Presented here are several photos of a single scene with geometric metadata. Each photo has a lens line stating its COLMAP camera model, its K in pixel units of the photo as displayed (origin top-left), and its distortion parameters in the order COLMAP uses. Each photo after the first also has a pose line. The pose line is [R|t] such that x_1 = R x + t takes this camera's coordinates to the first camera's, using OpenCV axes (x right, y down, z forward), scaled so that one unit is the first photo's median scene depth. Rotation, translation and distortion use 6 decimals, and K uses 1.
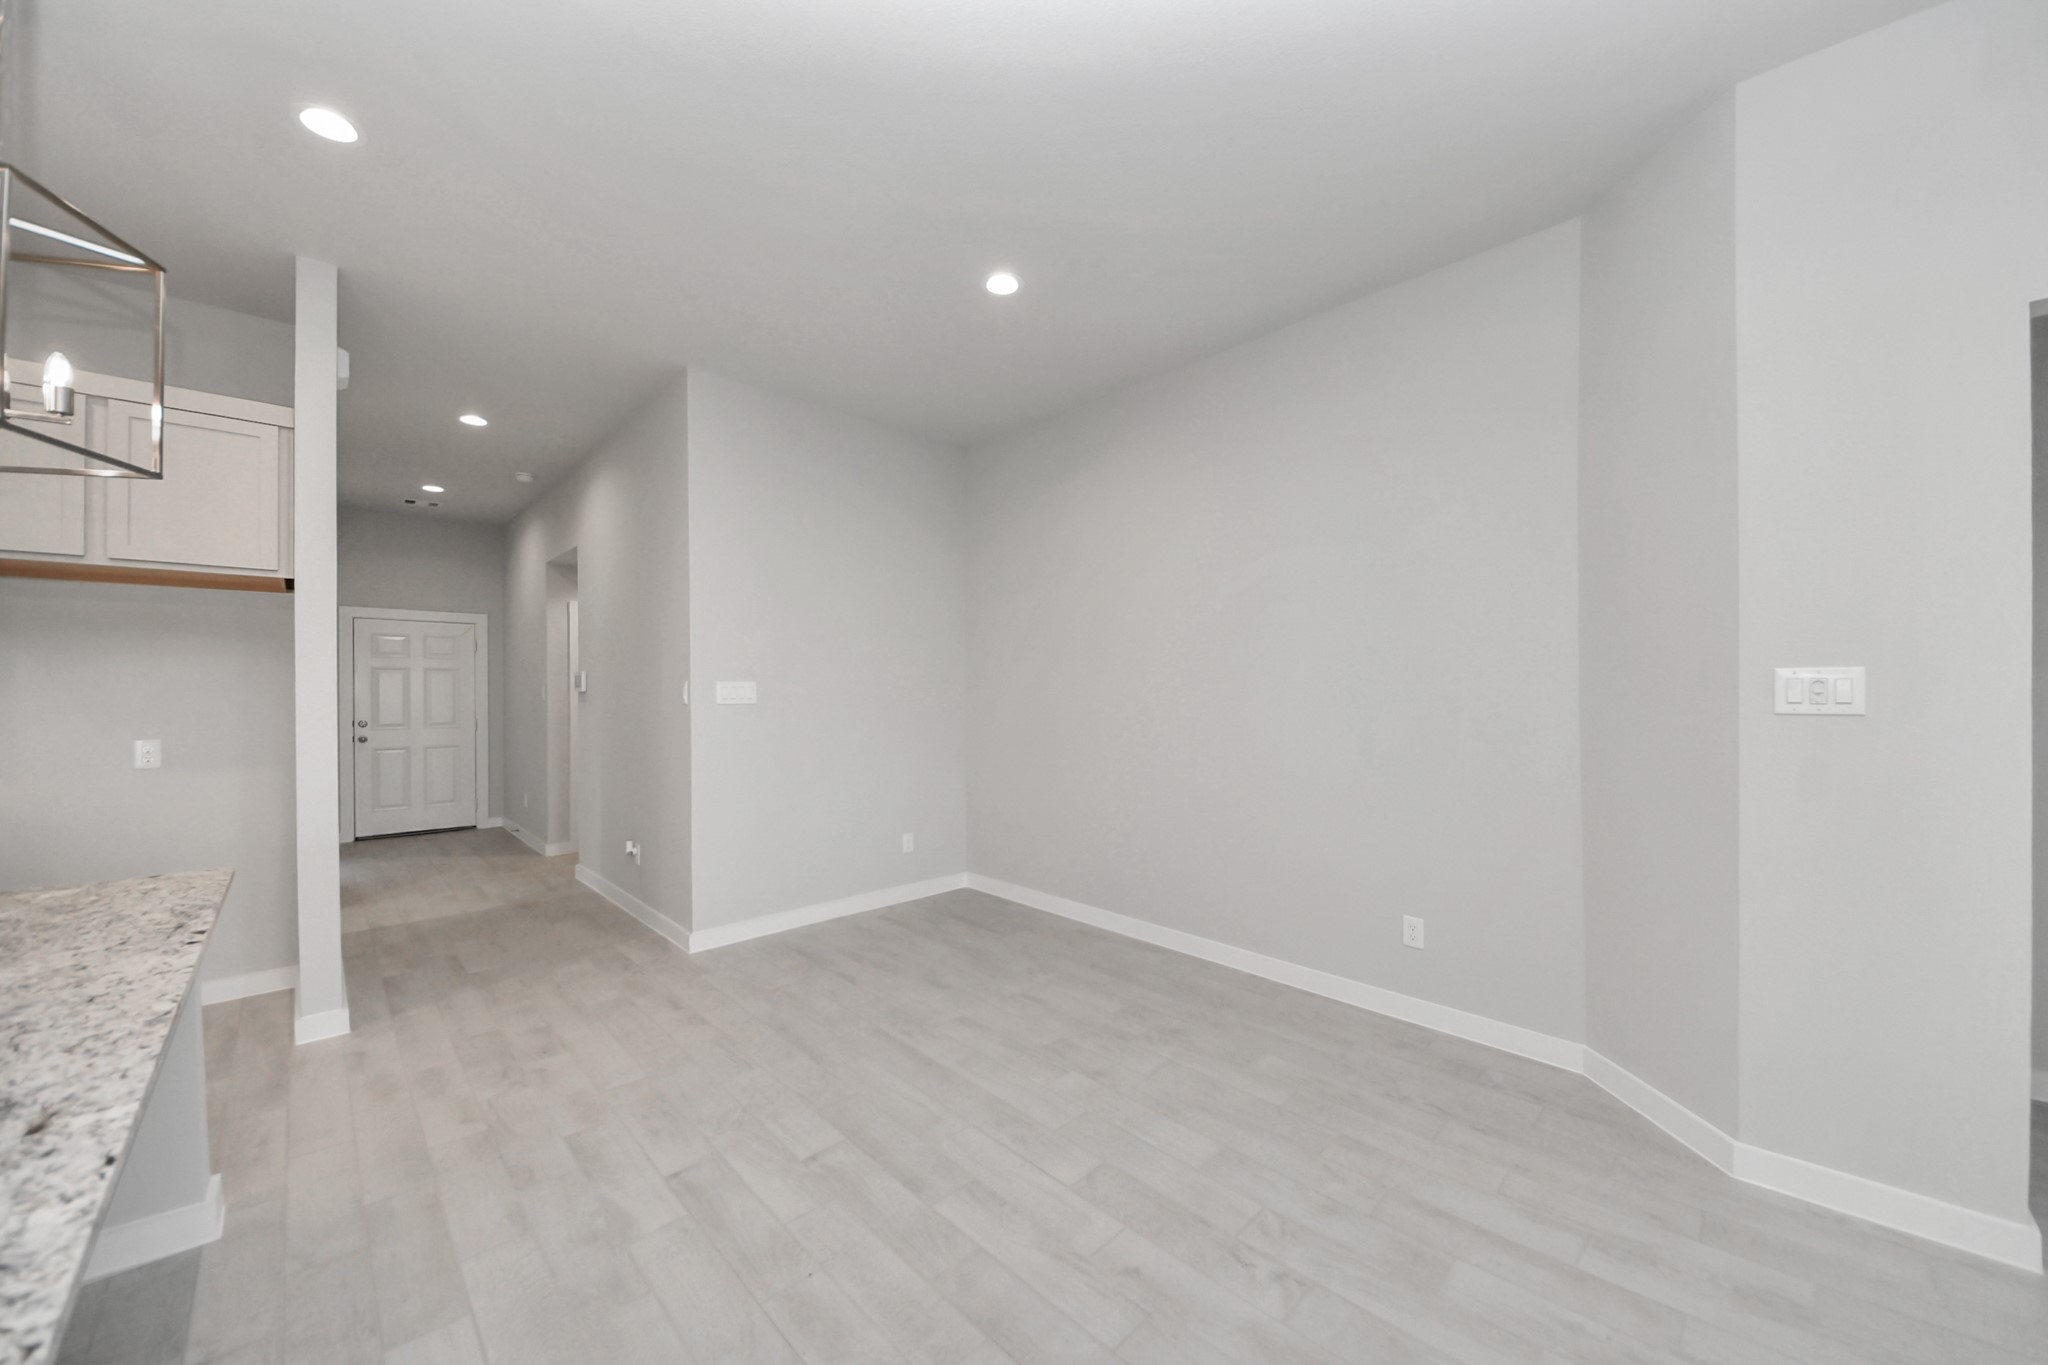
lens RADIAL K [[741.6, 0, 1036.7], [0, 741.6, 688.5], [0, 0, 1]] dist [0.053047, -0.033200]
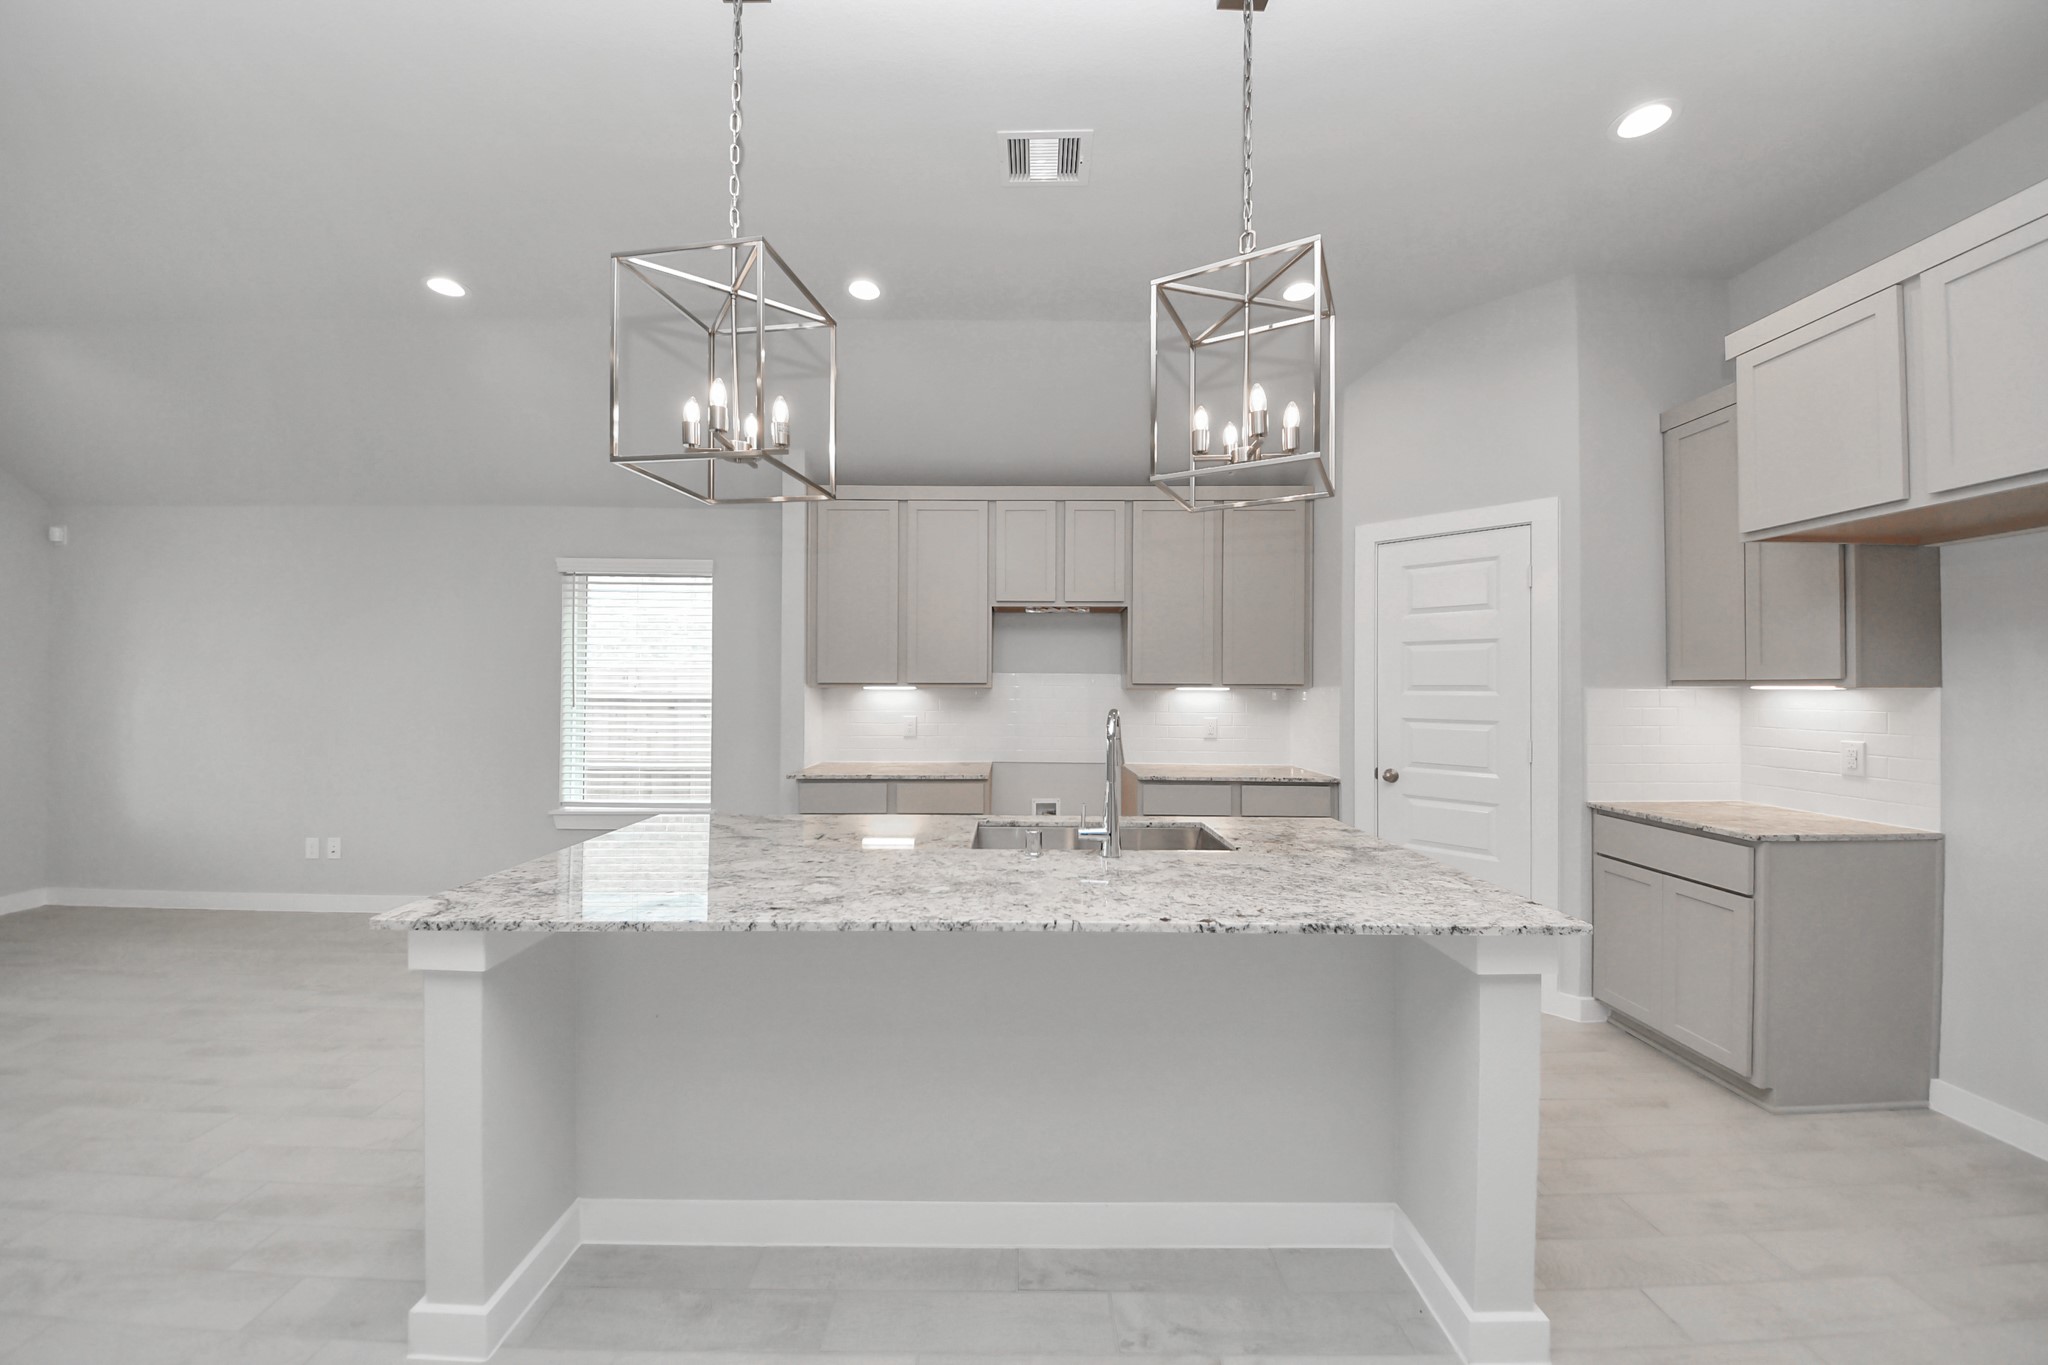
lens RADIAL K [[741.6, 0, 1036.7], [0, 741.6, 688.5], [0, 0, 1]] dist [0.053047, -0.033200]
pose [[-0.687888, 0.000335, -0.725817, -0.101404], [0.002625, 0.999995, -0.002027, 0.004455], [0.725812, -0.003300, -0.687885, 0.736739]]
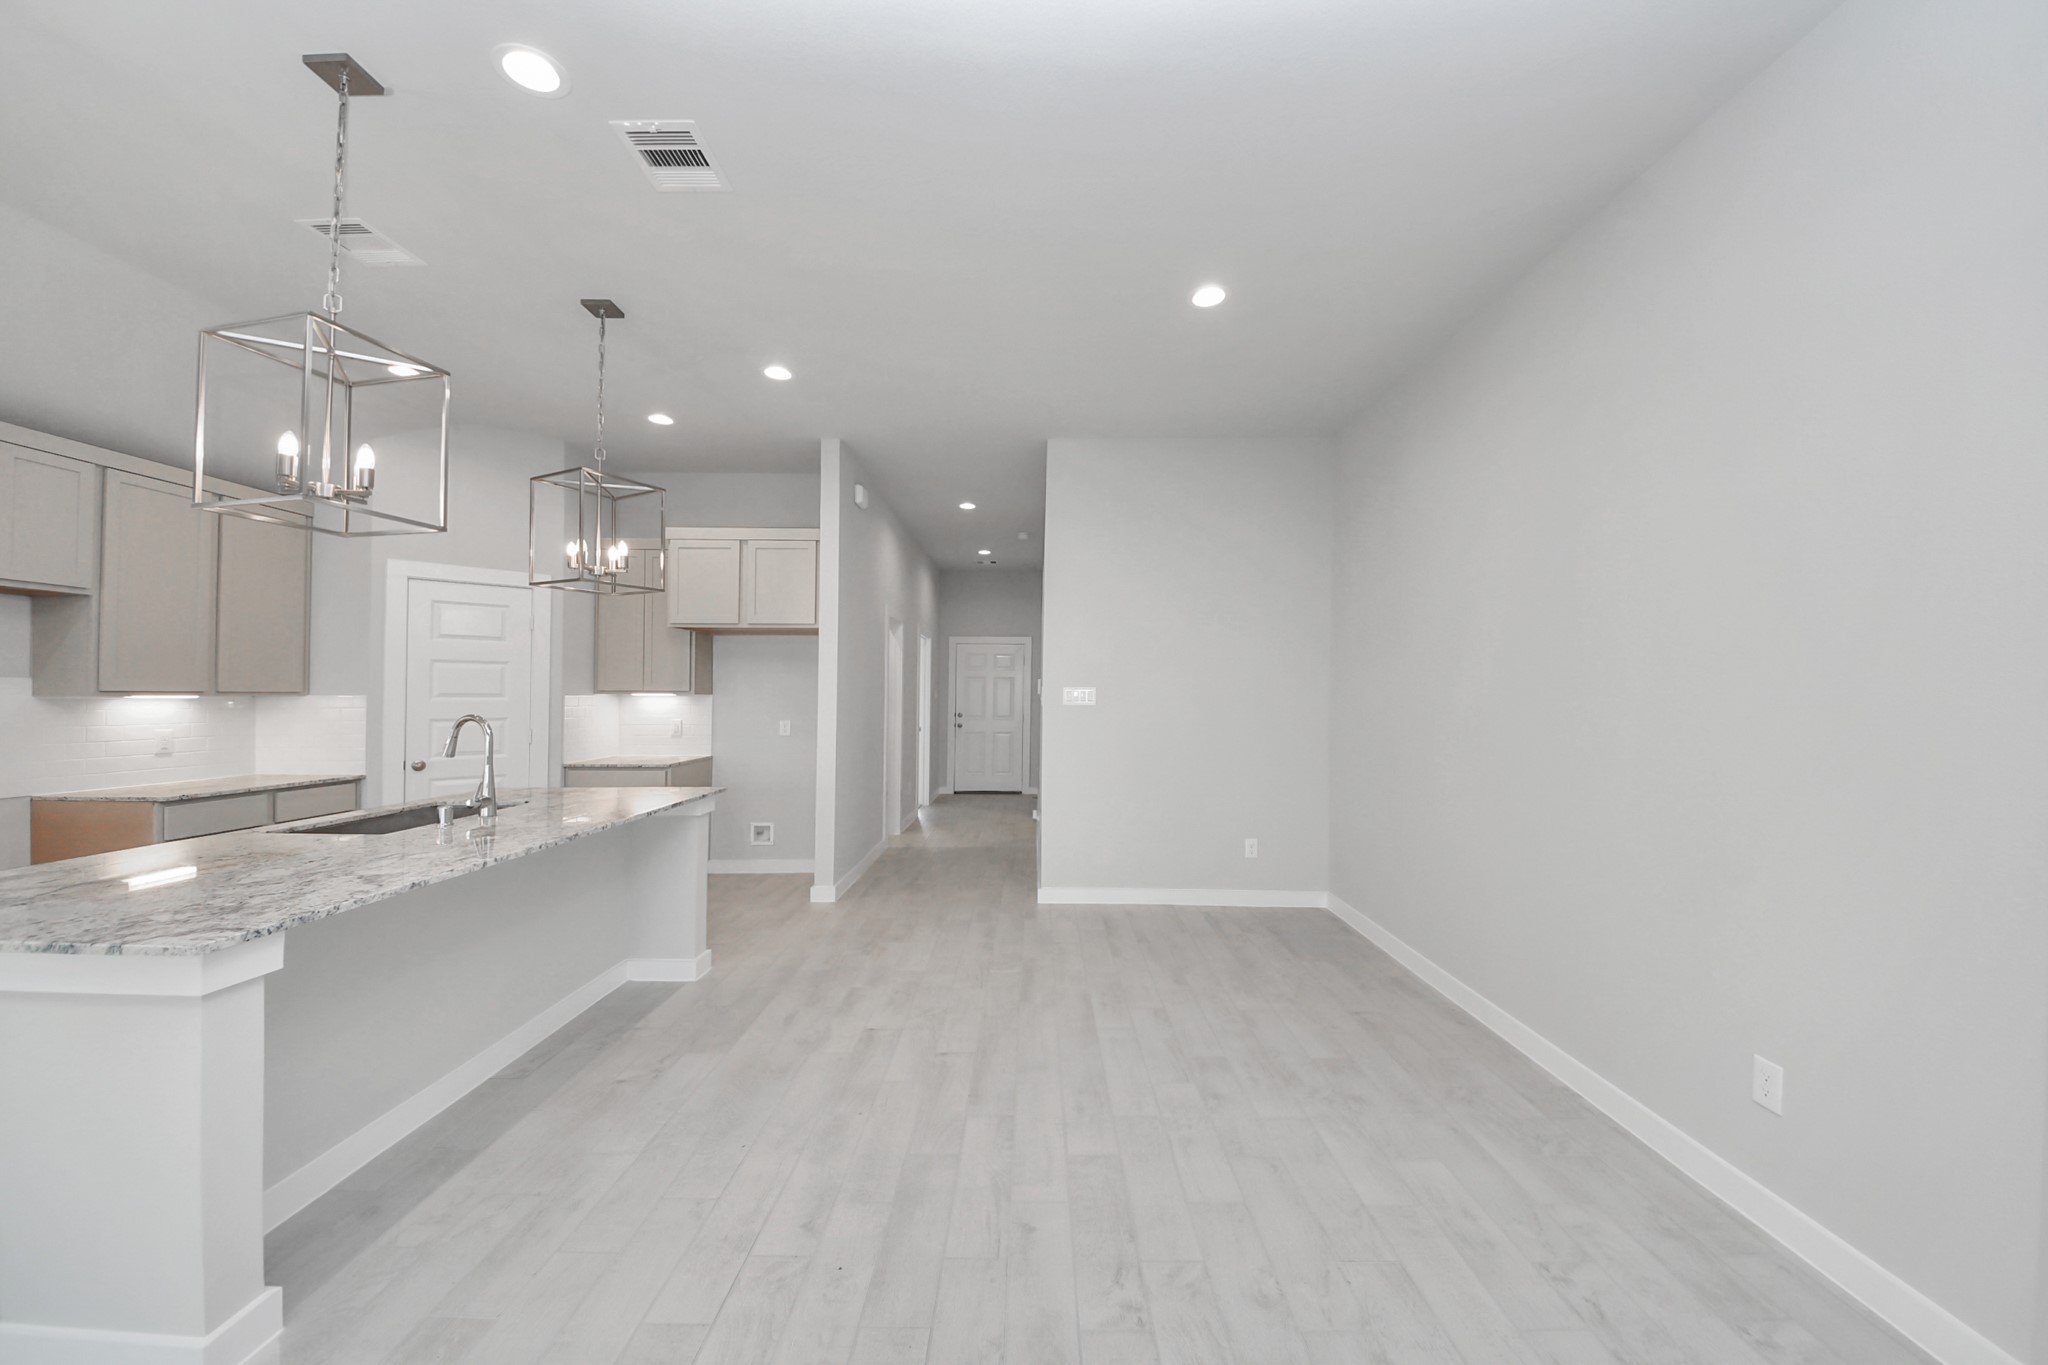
lens RADIAL K [[741.6, 0, 1036.7], [0, 741.6, 688.5], [0, 0, 1]] dist [0.053047, -0.033200]
pose [[0.720159, 0.001459, -0.693808, 0.544959], [-0.002611, 0.999996, -0.000608, -0.012189], [0.693804, 0.002250, 0.720160, 0.125975]]
